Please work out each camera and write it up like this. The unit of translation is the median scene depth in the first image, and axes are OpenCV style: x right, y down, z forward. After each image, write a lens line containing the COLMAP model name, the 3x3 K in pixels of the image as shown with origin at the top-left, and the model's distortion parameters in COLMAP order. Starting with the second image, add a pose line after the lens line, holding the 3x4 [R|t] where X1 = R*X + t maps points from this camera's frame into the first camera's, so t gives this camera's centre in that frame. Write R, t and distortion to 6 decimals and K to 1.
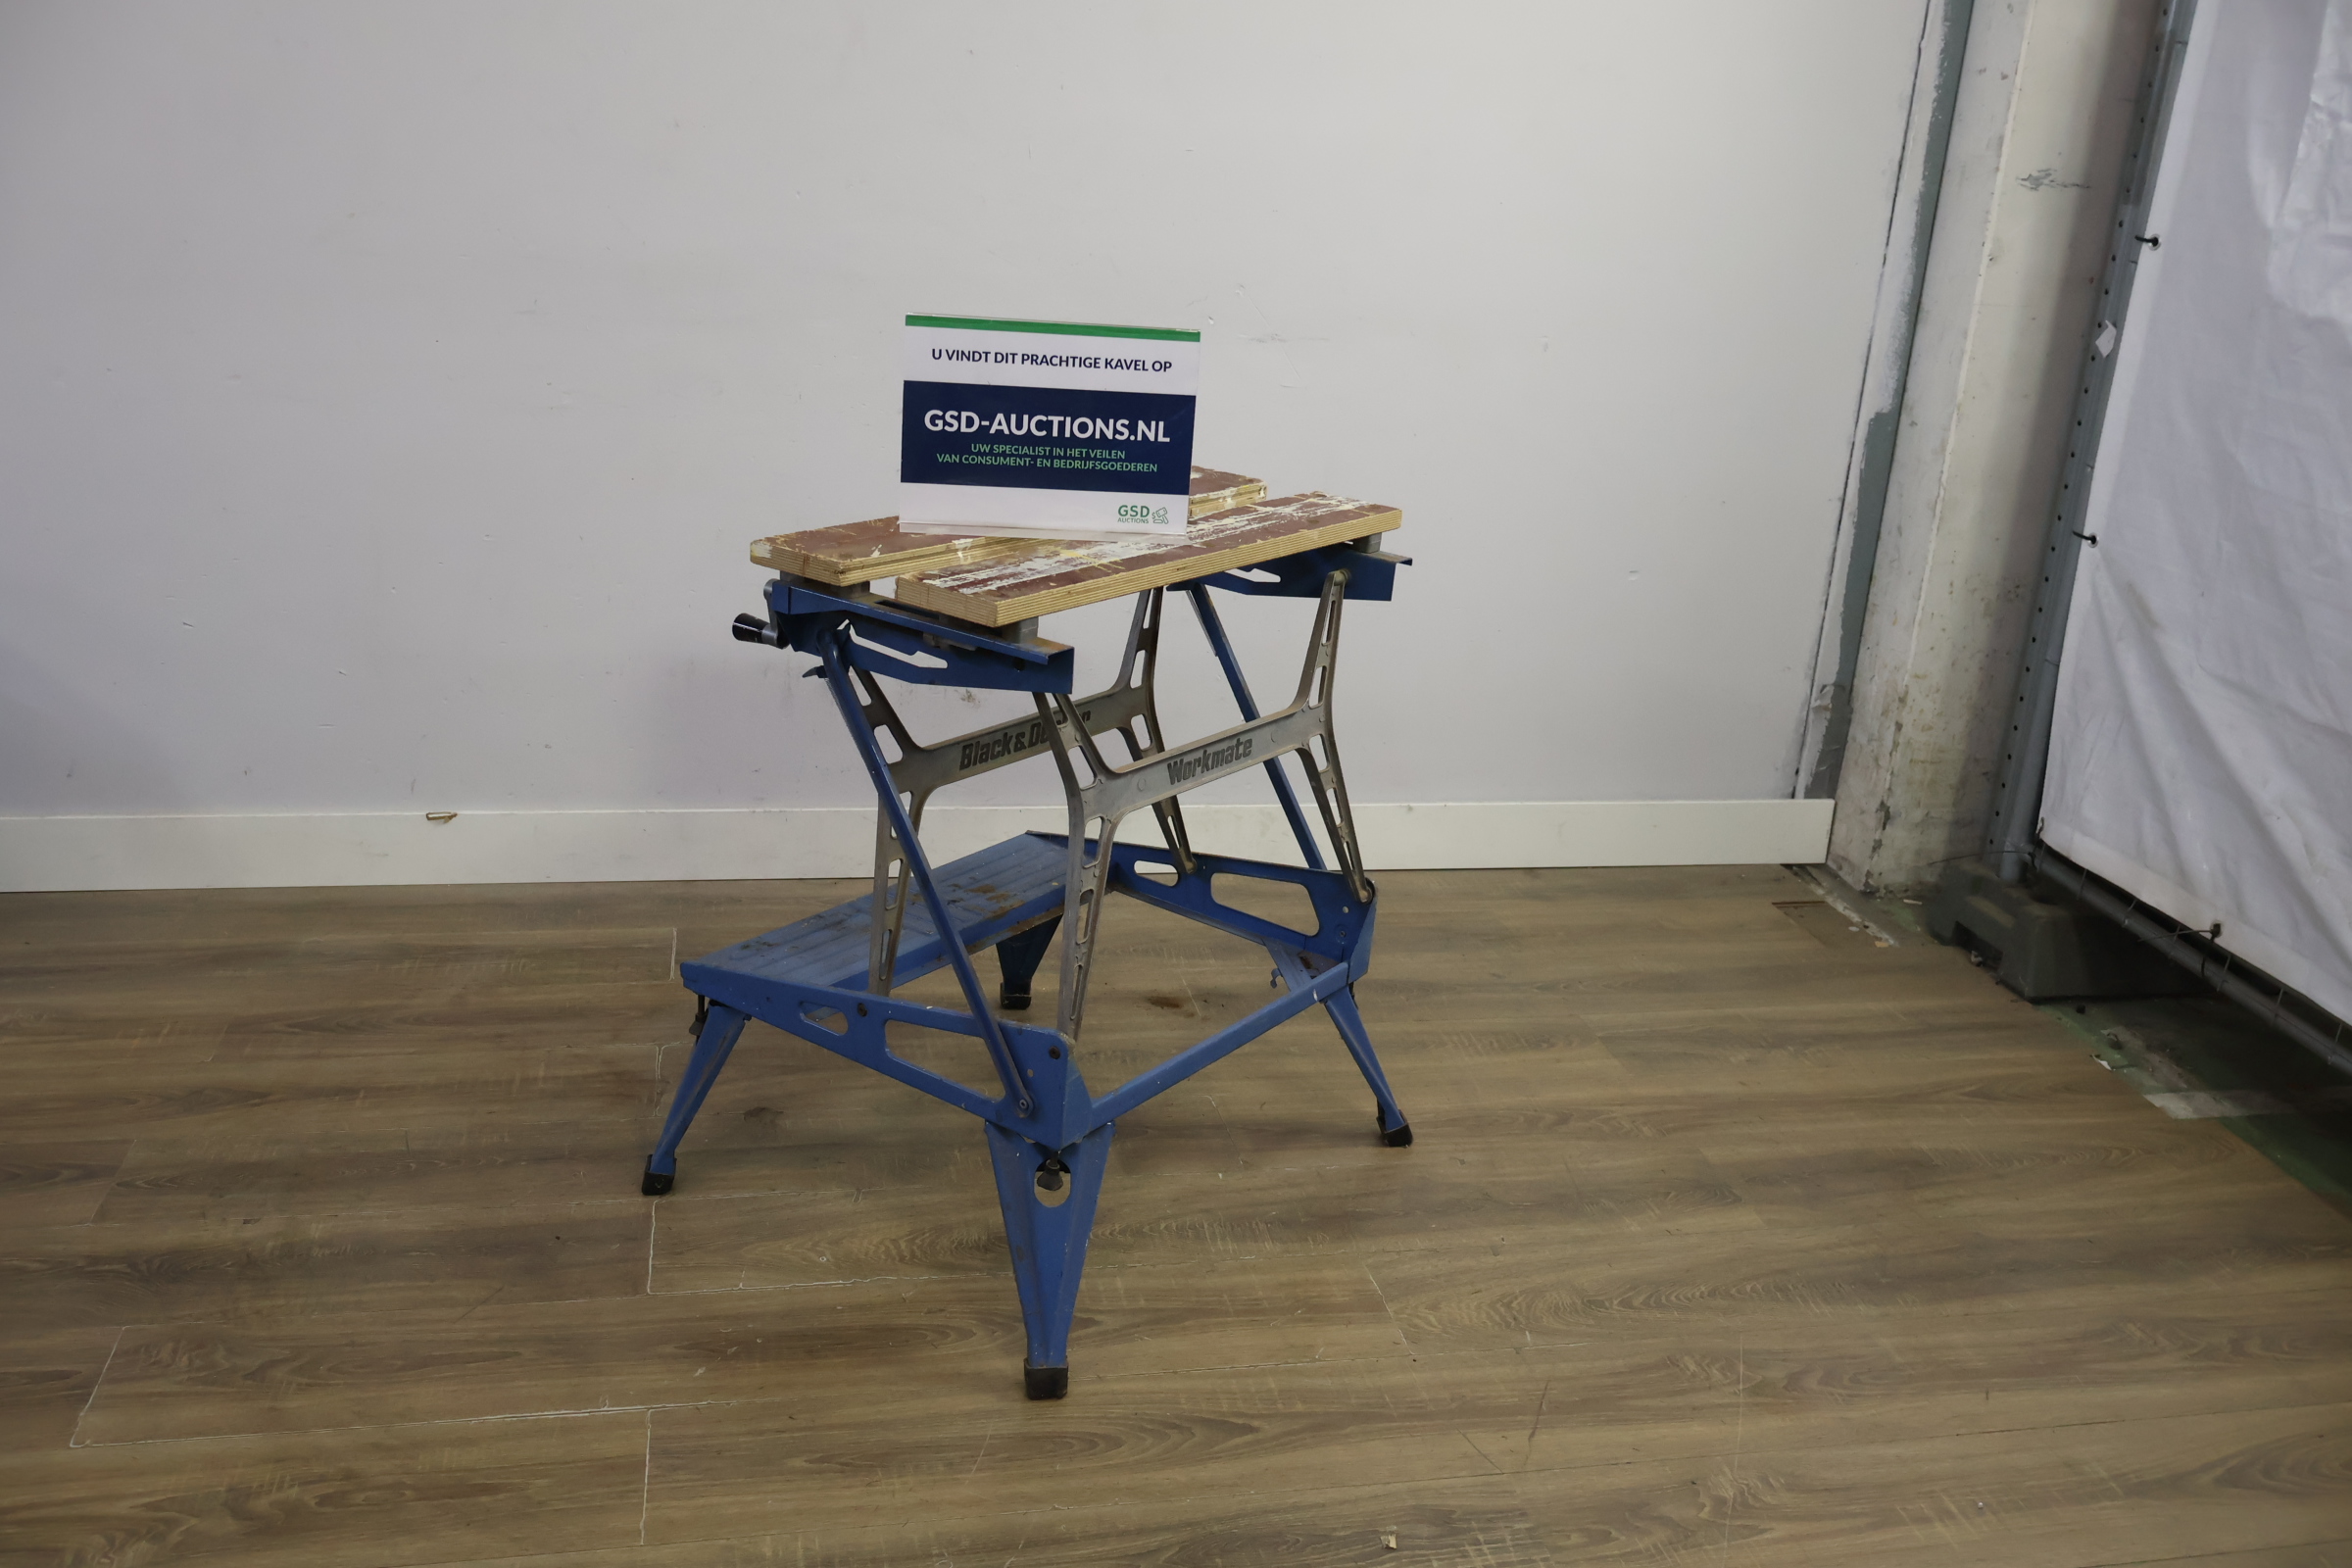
lens RADIAL K [[1979.8, 0, 1169.8], [0, 1979.8, 774.9], [0, 0, 1]] dist [0.002315, -0.001761]
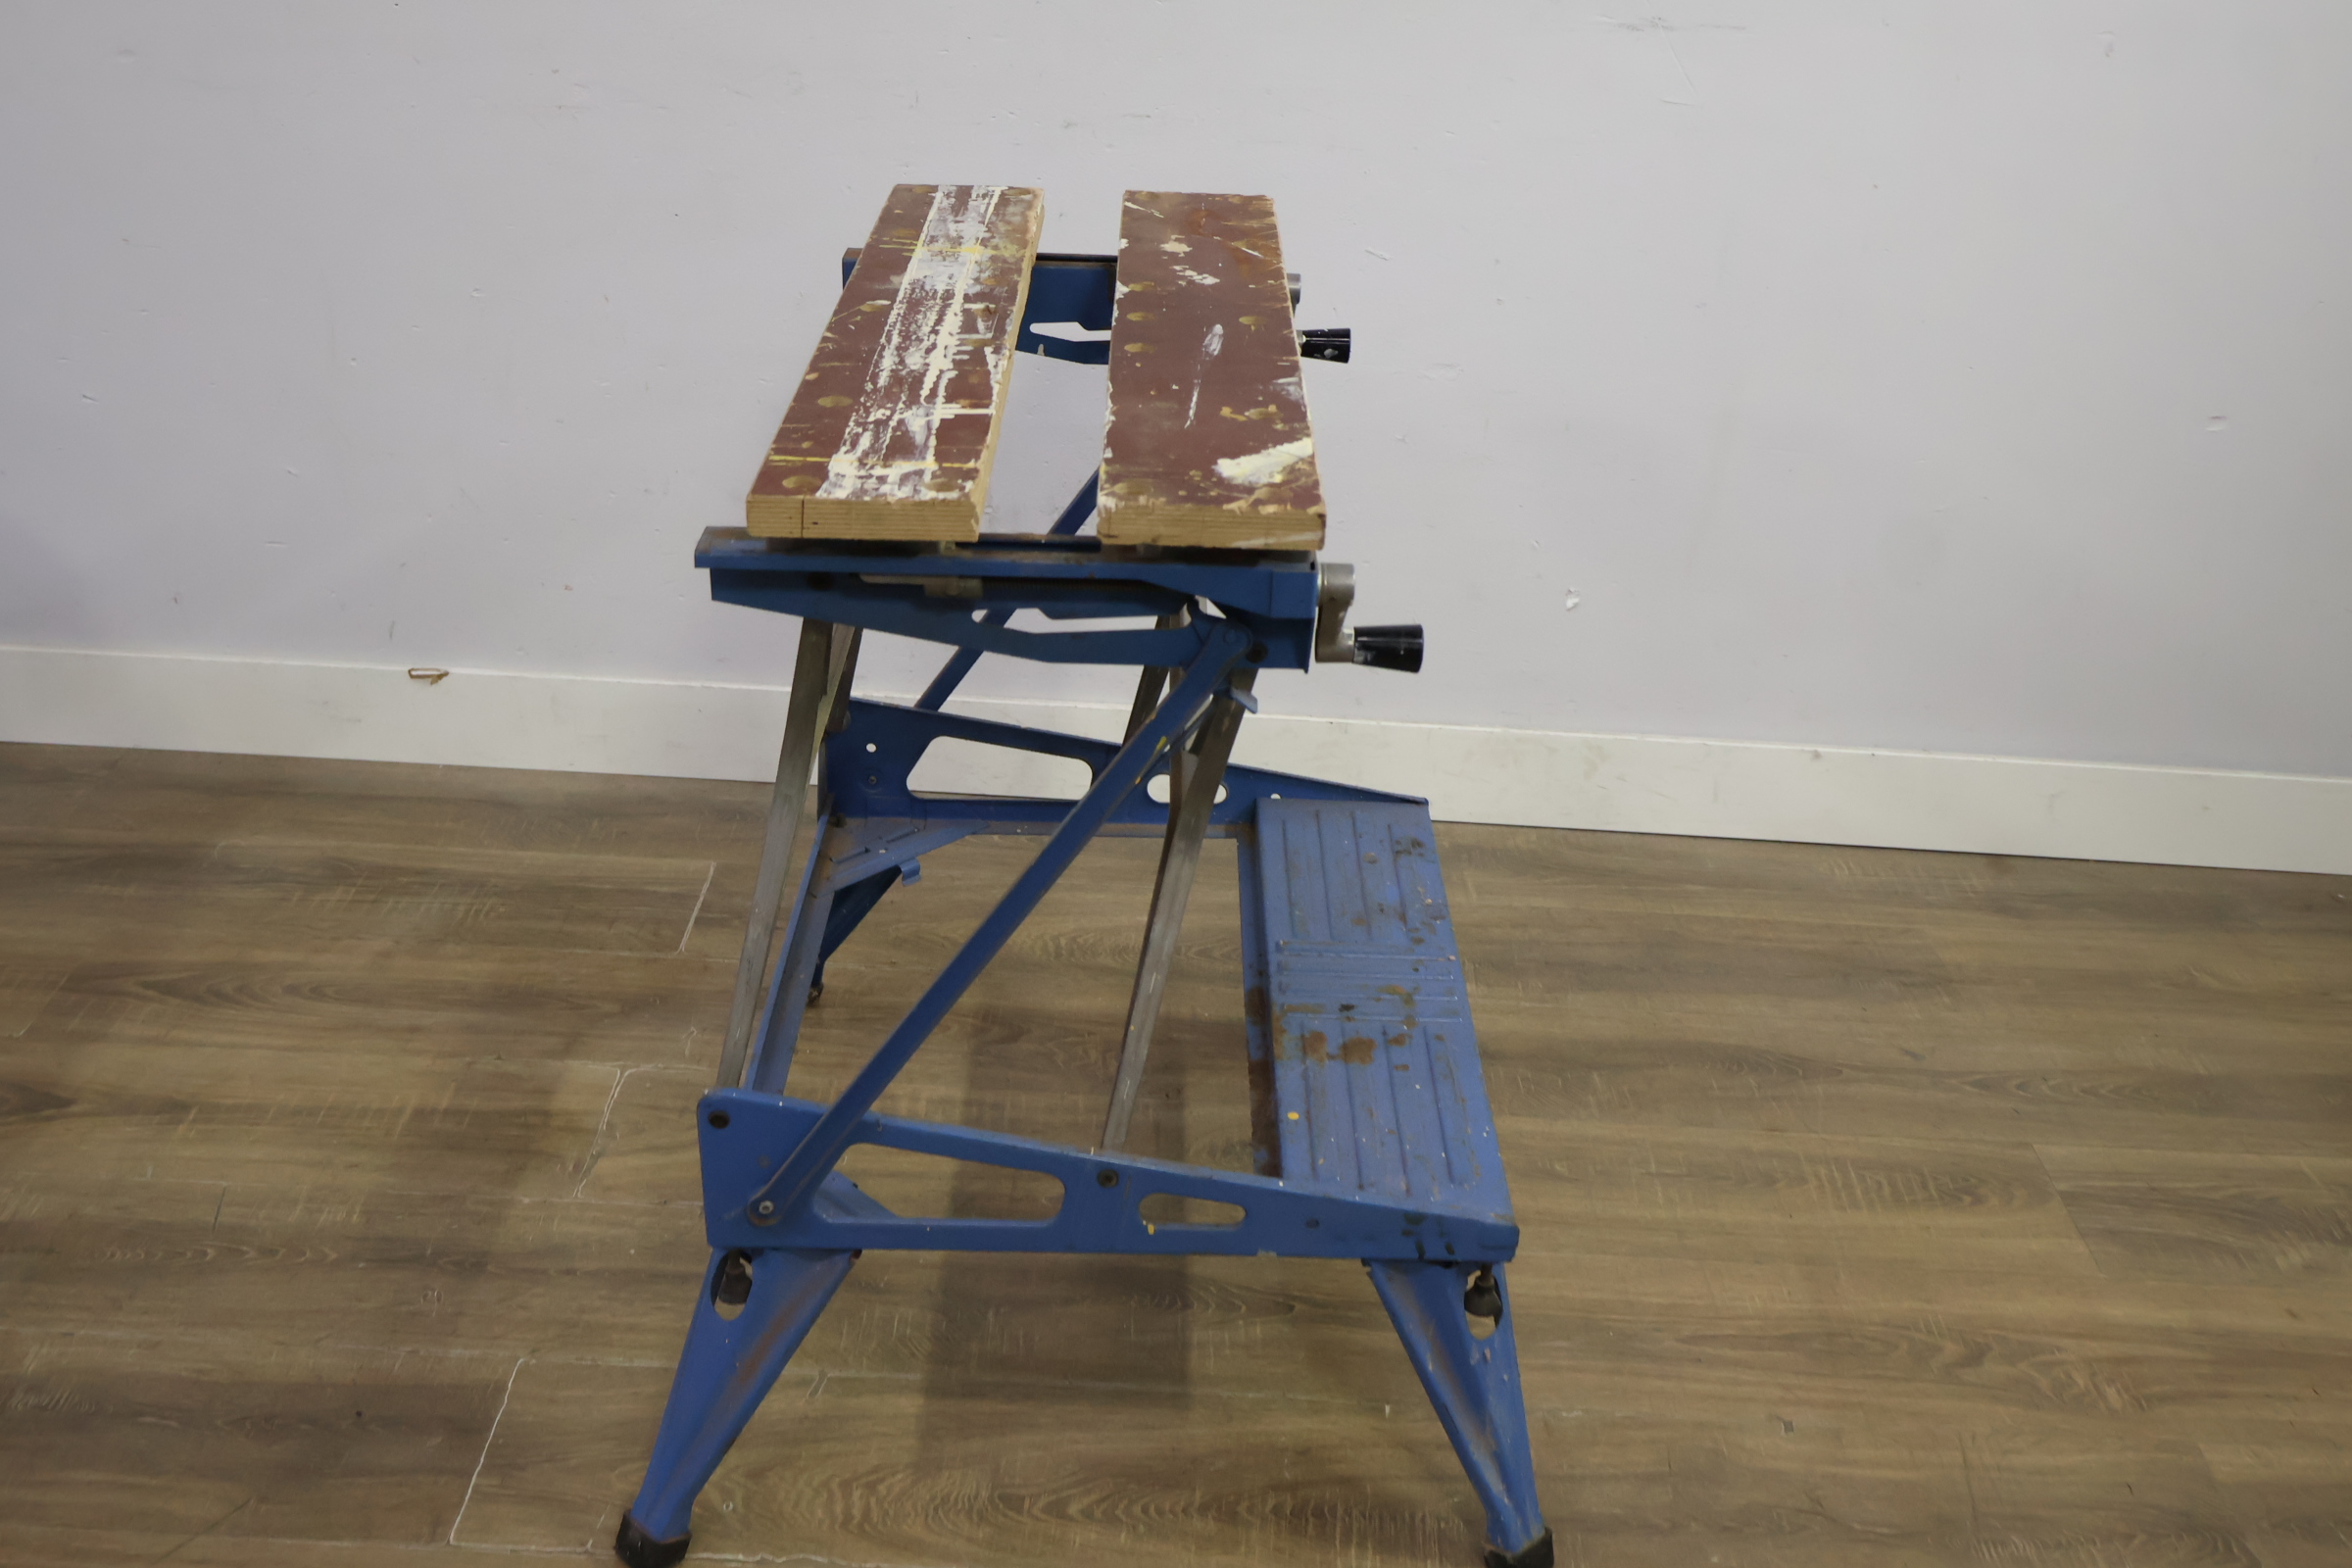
lens RADIAL K [[2249.0, 0, 1189.4], [0, 2249.0, 761.1], [0, 0, 1]] dist [-0.006995, 0.000000]
pose [[0.978023, 0.088550, -0.188757, 0.076780], [-0.064130, 0.989203, 0.131772, -0.088604], [0.198387, -0.116771, 0.973143, 0.296599]]
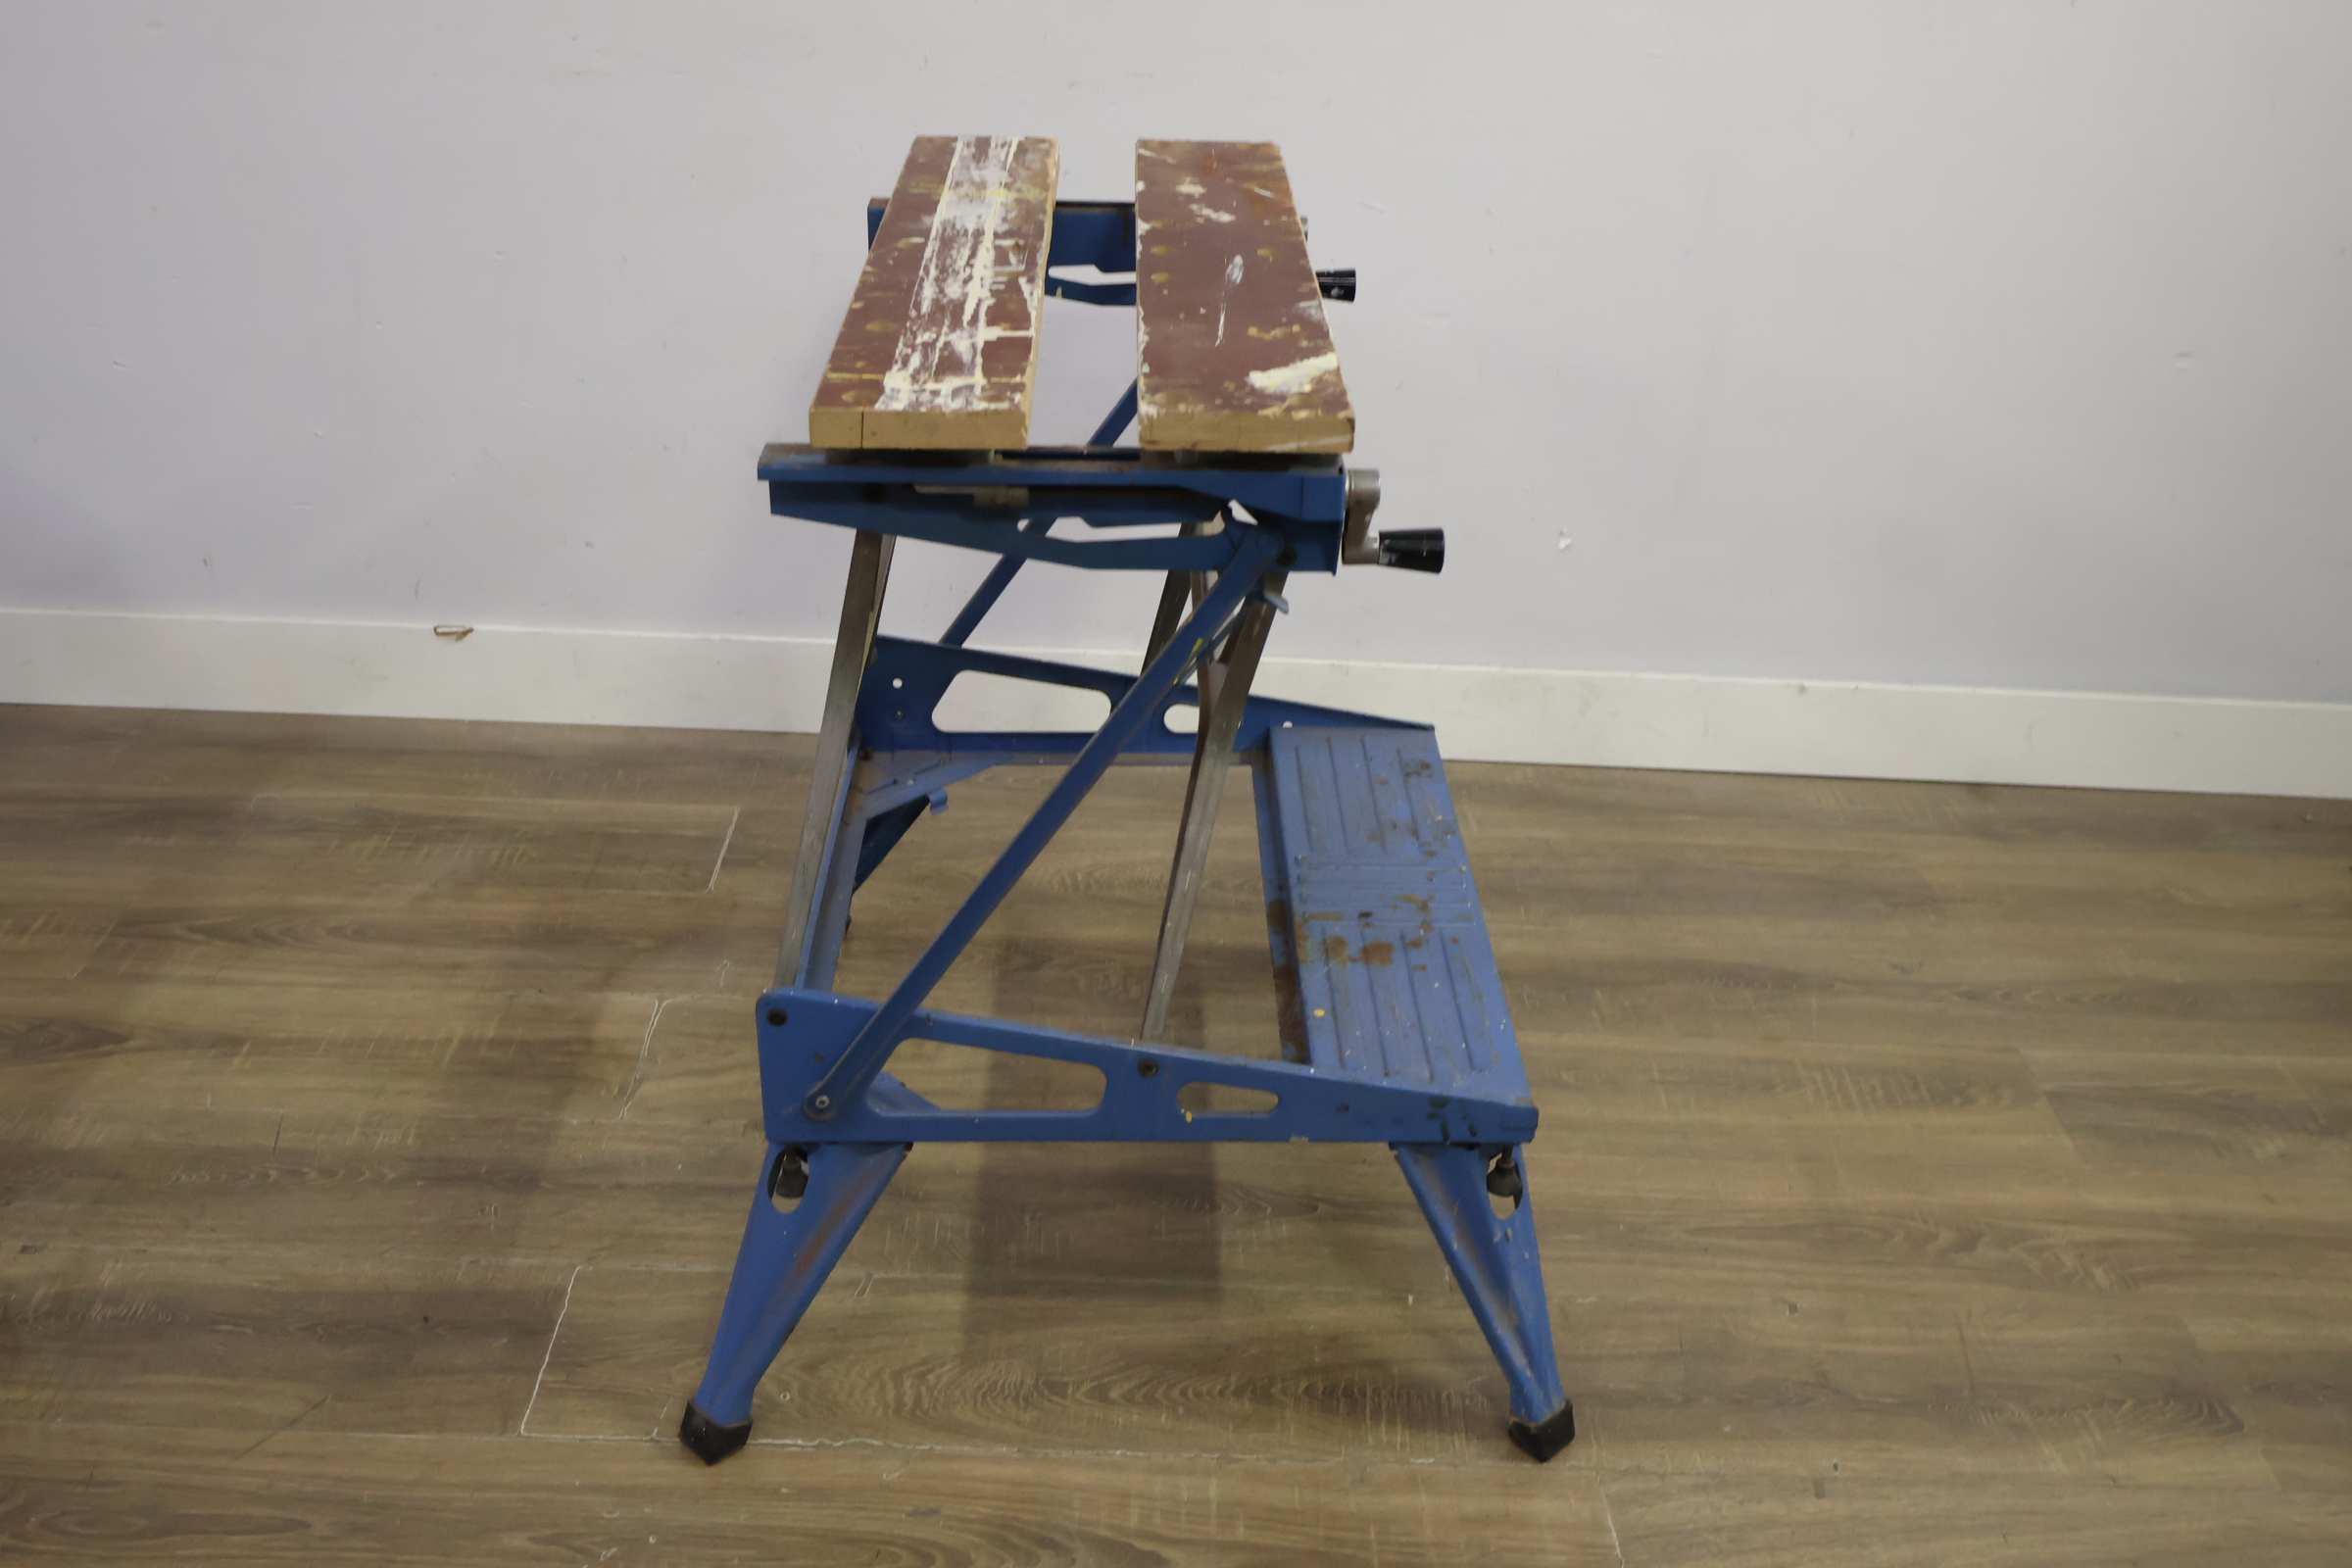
lens RADIAL K [[2249.0, 0, 1189.7], [0, 2249.0, 758.3], [0, 0, 1]] dist [-0.006995, 0.000000]
pose [[0.981590, 0.072658, -0.176639, 0.068985], [-0.049407, 0.989932, 0.132638, -0.068903], [0.184498, -0.121469, 0.975298, 0.261674]]
